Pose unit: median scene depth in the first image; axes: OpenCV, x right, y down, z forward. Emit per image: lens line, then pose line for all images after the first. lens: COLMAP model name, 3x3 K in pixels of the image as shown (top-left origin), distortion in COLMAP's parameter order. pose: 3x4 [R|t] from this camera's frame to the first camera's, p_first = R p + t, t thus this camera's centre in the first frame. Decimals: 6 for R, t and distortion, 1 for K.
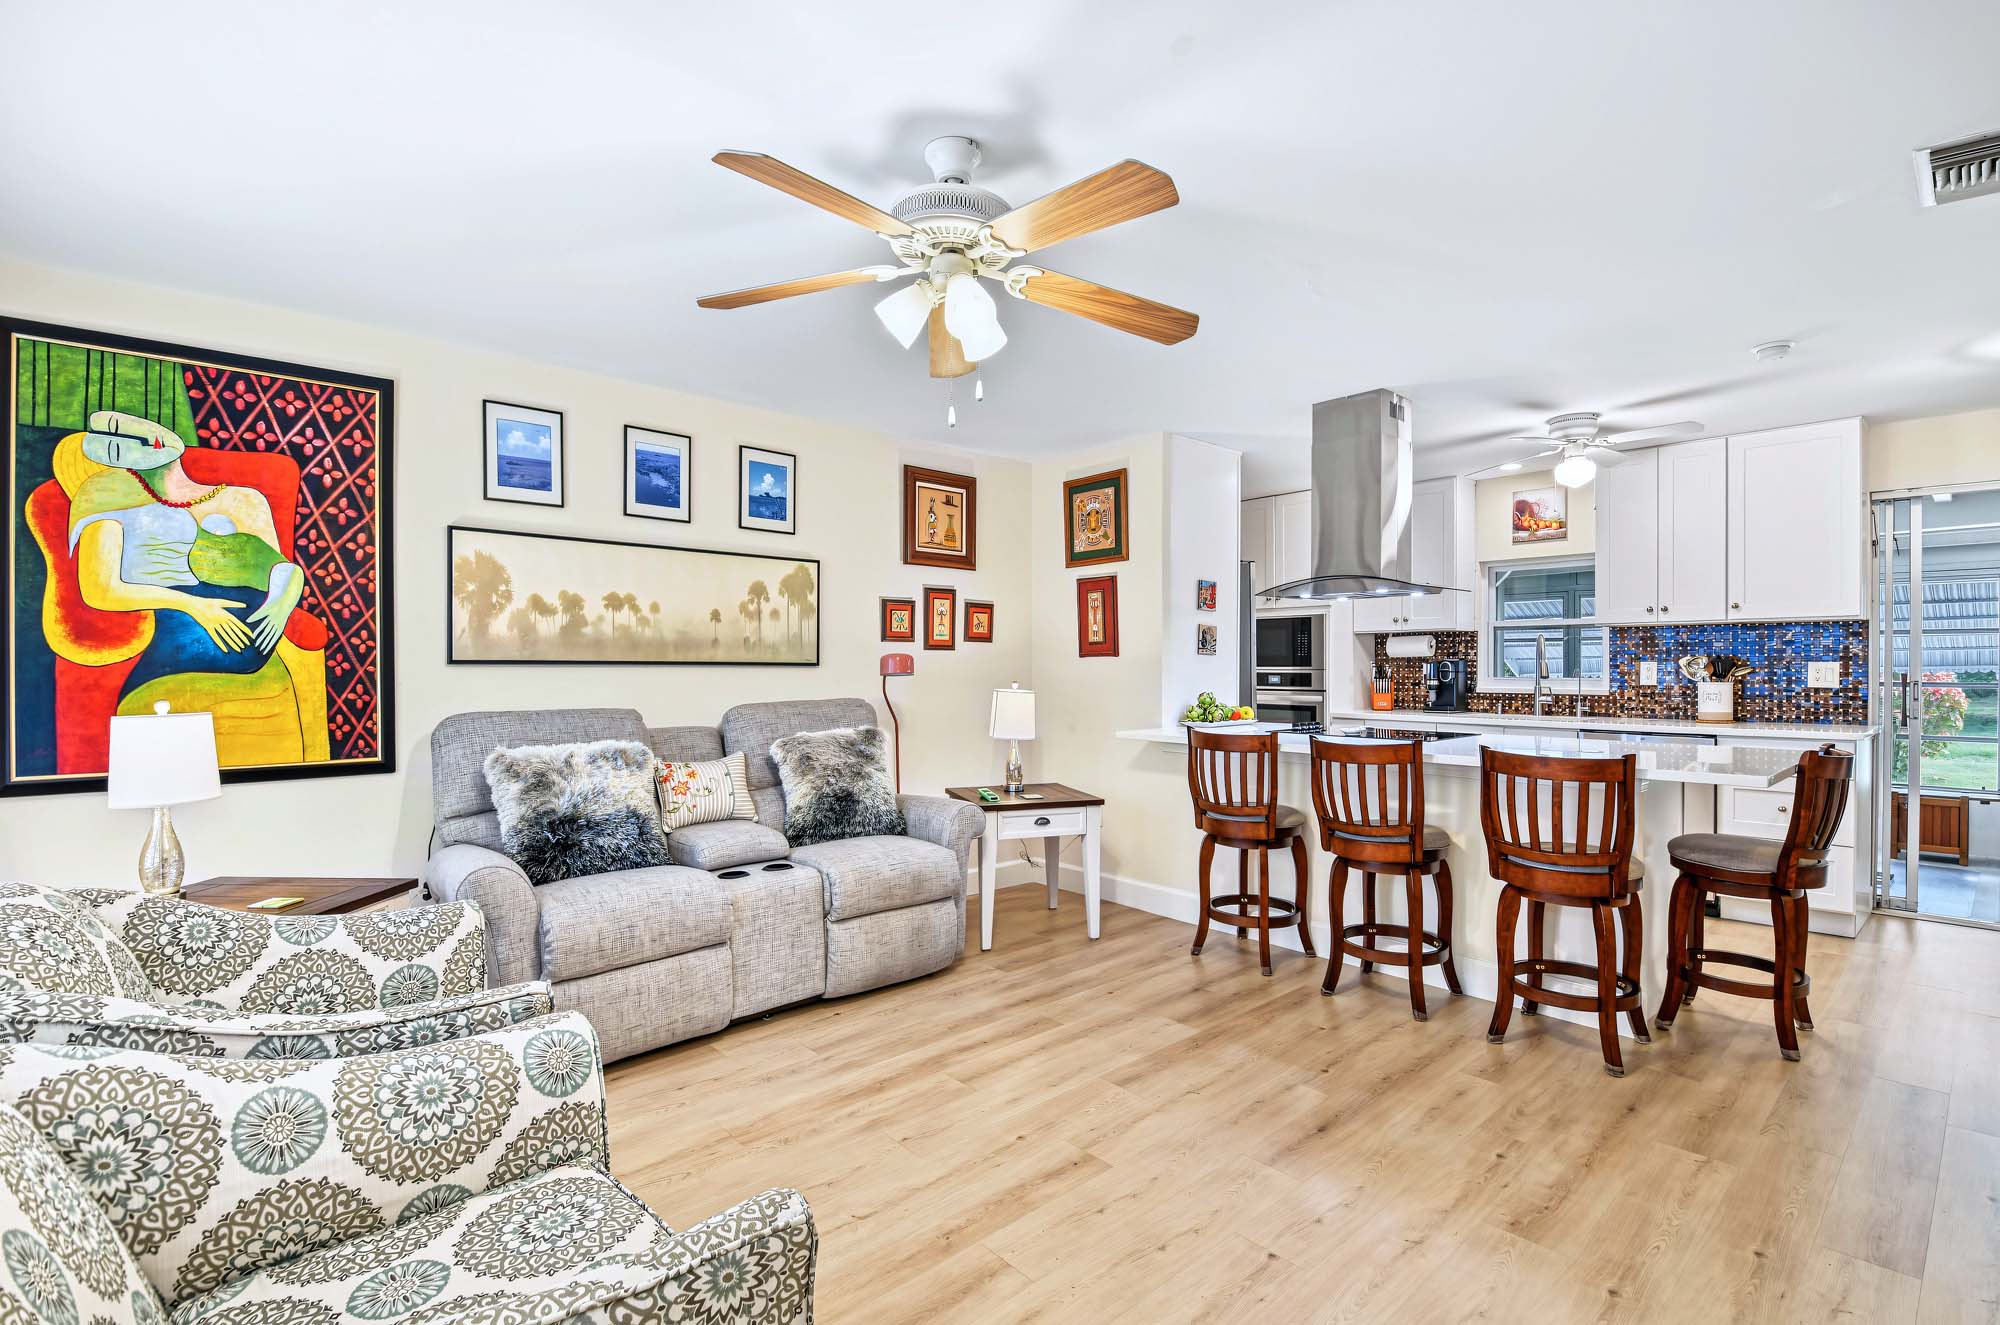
lens RADIAL K [[894.0, 0, 1027.8], [0, 894.0, 657.8], [0, 0, 1]] dist [0.011468, -0.019586]
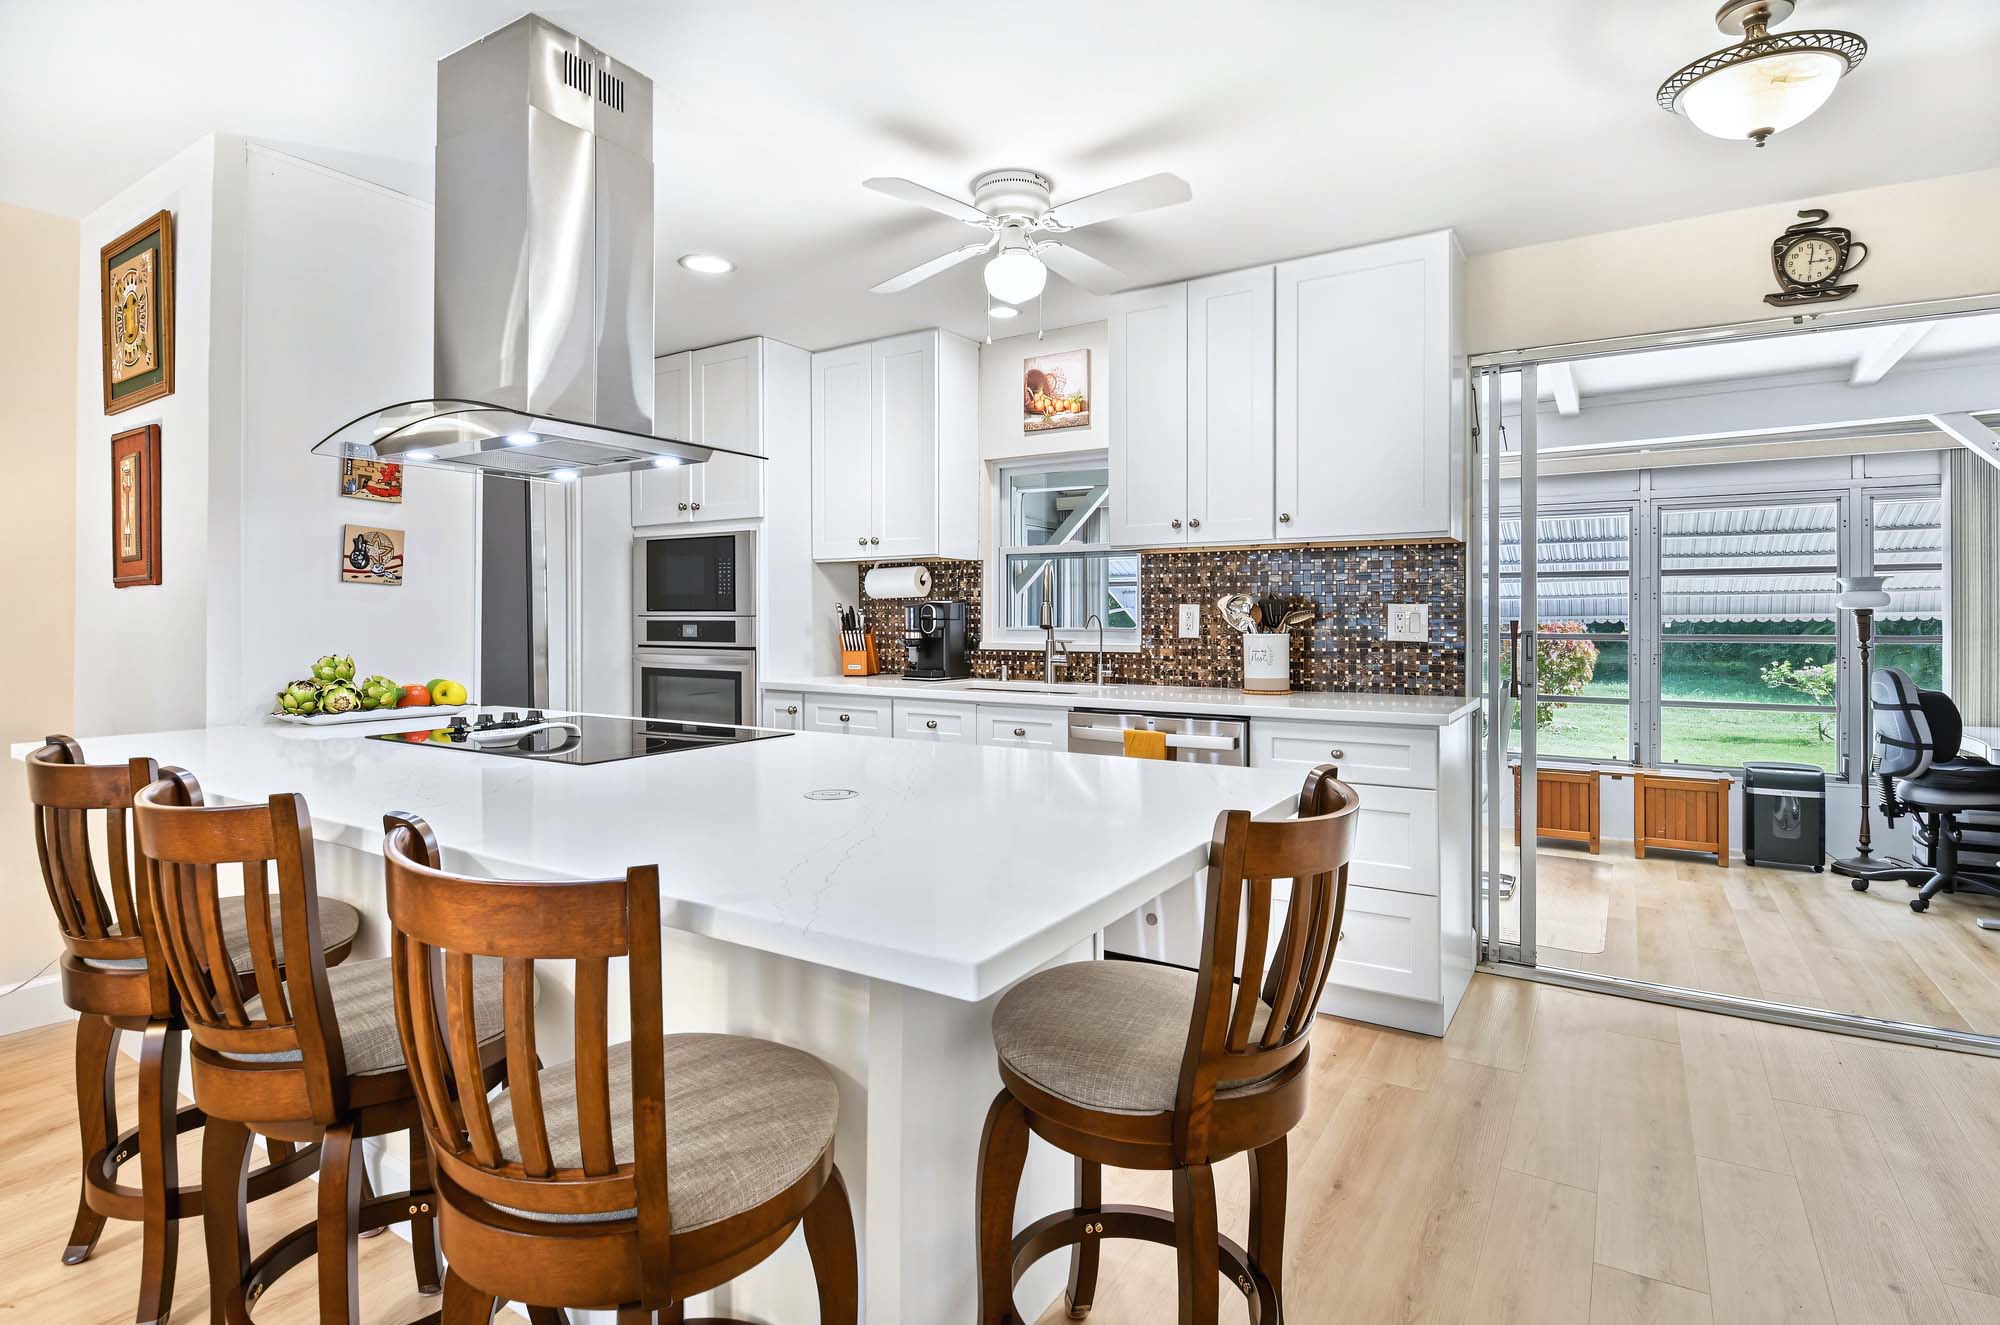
lens RADIAL K [[905.6, 0, 946.8], [0, 905.6, 604.5], [0, 0, 1]] dist [0.003907, -0.000049]
pose [[0.980908, 0.004404, 0.194421, 0.373223], [-0.002924, 0.999965, -0.007900, 0.010702], [-0.194449, 0.007180, 0.980886, 0.351185]]
